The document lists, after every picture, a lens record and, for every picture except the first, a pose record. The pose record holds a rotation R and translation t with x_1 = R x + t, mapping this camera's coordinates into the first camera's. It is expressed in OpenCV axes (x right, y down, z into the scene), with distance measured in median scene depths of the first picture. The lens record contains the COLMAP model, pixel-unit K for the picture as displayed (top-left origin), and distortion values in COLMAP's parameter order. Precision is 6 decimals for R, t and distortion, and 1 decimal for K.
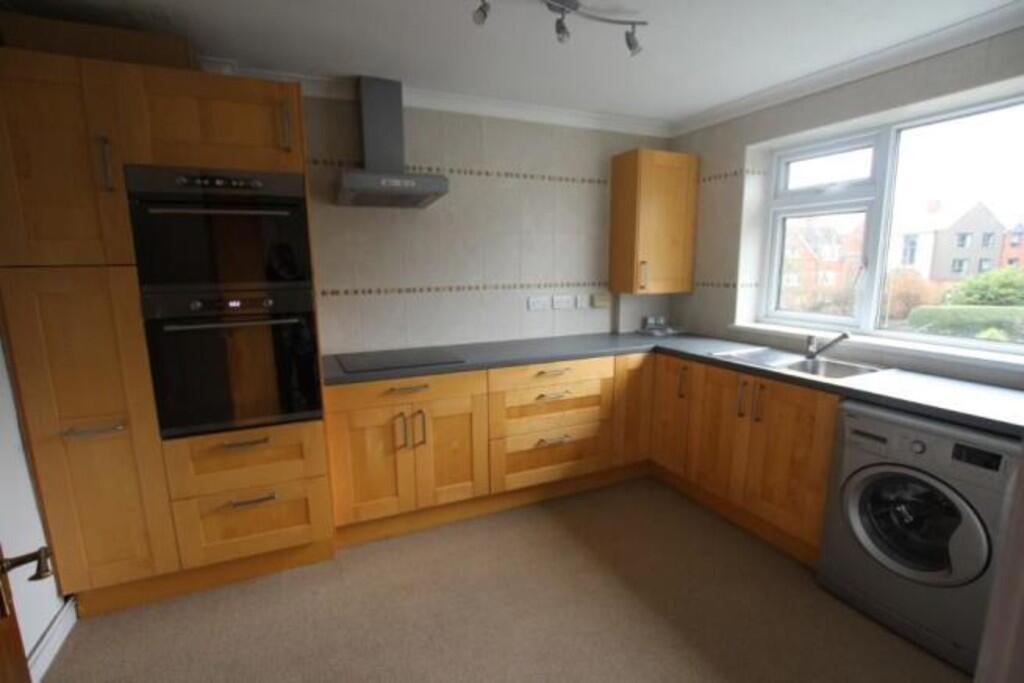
lens RADIAL K [[478.7, 0, 506.6], [0, 478.7, 344.0], [0, 0, 1]] dist [-0.001358, -0.000171]
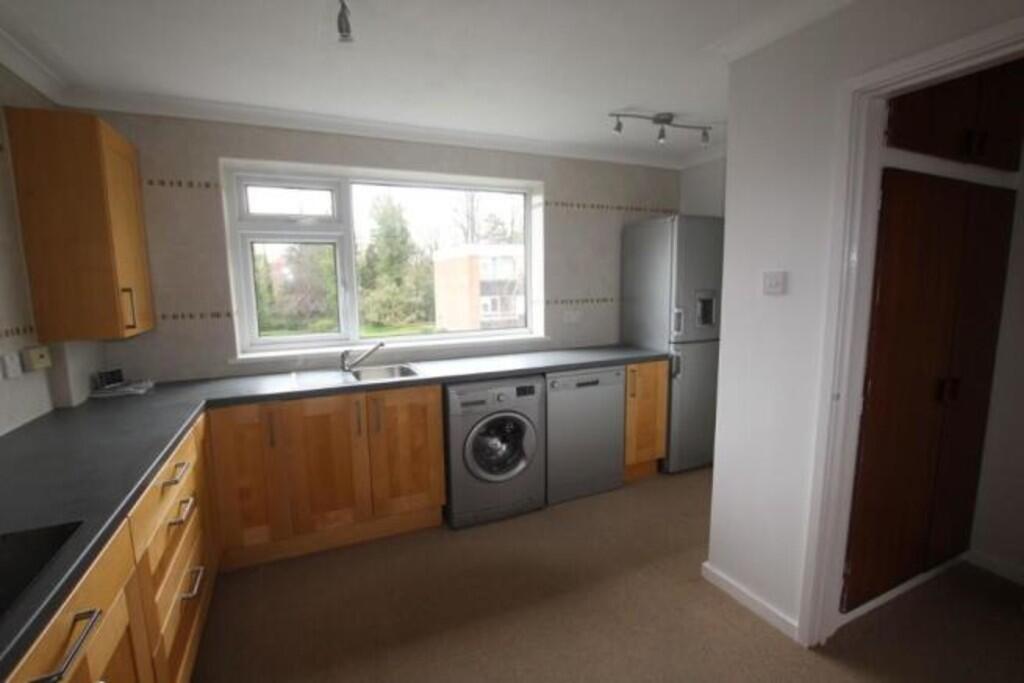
lens RADIAL K [[478.7, 0, 506.6], [0, 478.7, 344.0], [0, 0, 1]] dist [-0.001358, -0.000171]
pose [[0.027178, -0.127389, 0.991480, -0.436649], [0.184223, 0.975496, 0.120286, -0.093020], [-0.982509, 0.179384, 0.049980, 0.536226]]
